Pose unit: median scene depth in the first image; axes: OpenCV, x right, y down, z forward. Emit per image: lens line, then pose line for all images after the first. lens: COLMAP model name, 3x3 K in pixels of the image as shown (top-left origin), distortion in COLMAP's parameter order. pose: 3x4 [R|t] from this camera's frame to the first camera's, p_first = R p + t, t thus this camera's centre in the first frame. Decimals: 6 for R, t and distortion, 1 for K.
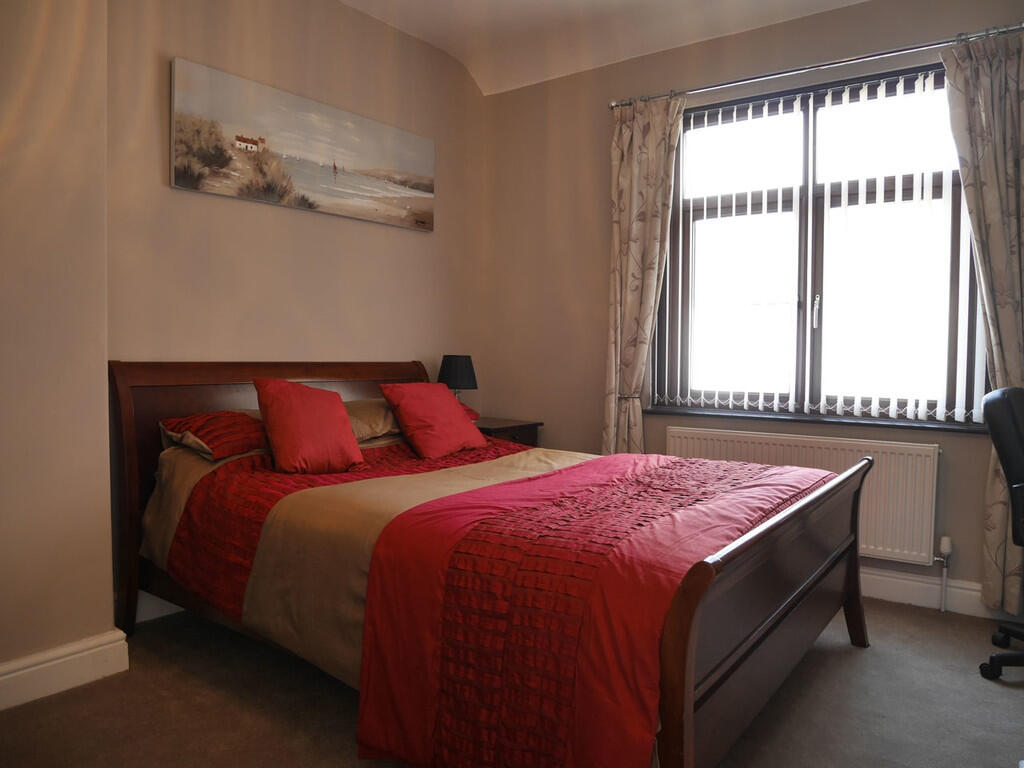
lens RADIAL K [[742.1, 0, 512.0], [0, 742.1, 384.0], [0, 0, 1]] dist [-0.048935, 0.002552]
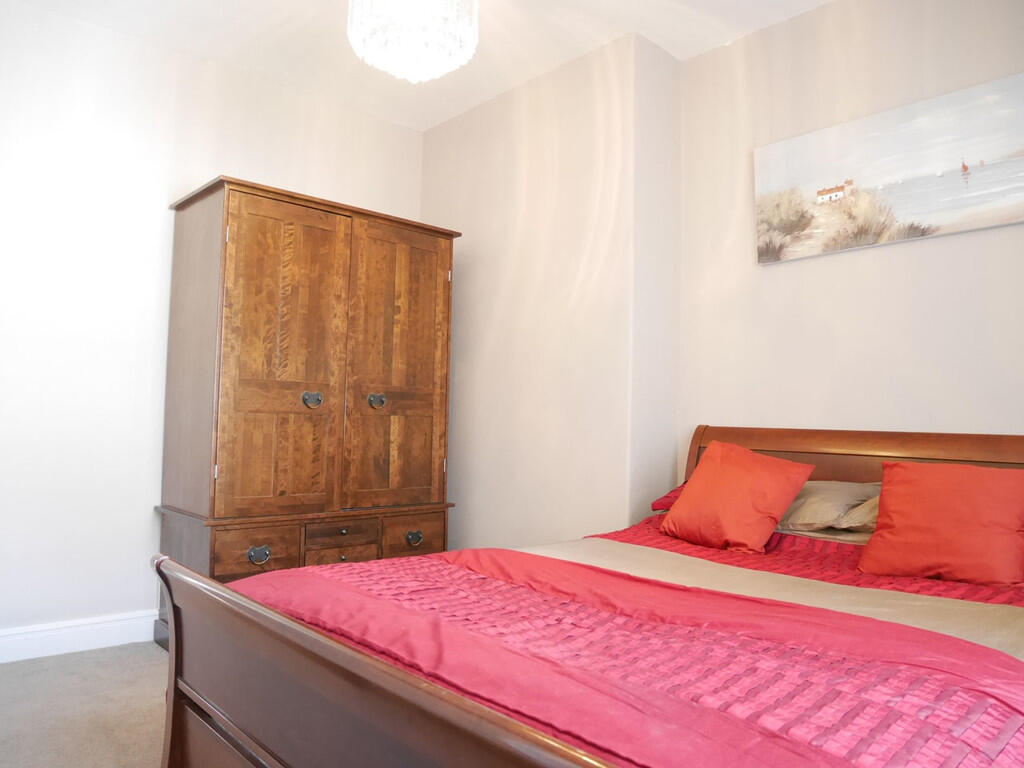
lens RADIAL K [[742.1, 0, 512.0], [0, 742.1, 384.0], [0, 0, 1]] dist [-0.048935, 0.002552]
pose [[-0.193625, -0.063055, -0.979047, 0.615994], [-0.064558, 0.996588, -0.051417, -0.014391], [0.978949, 0.053249, -0.197036, 0.808524]]
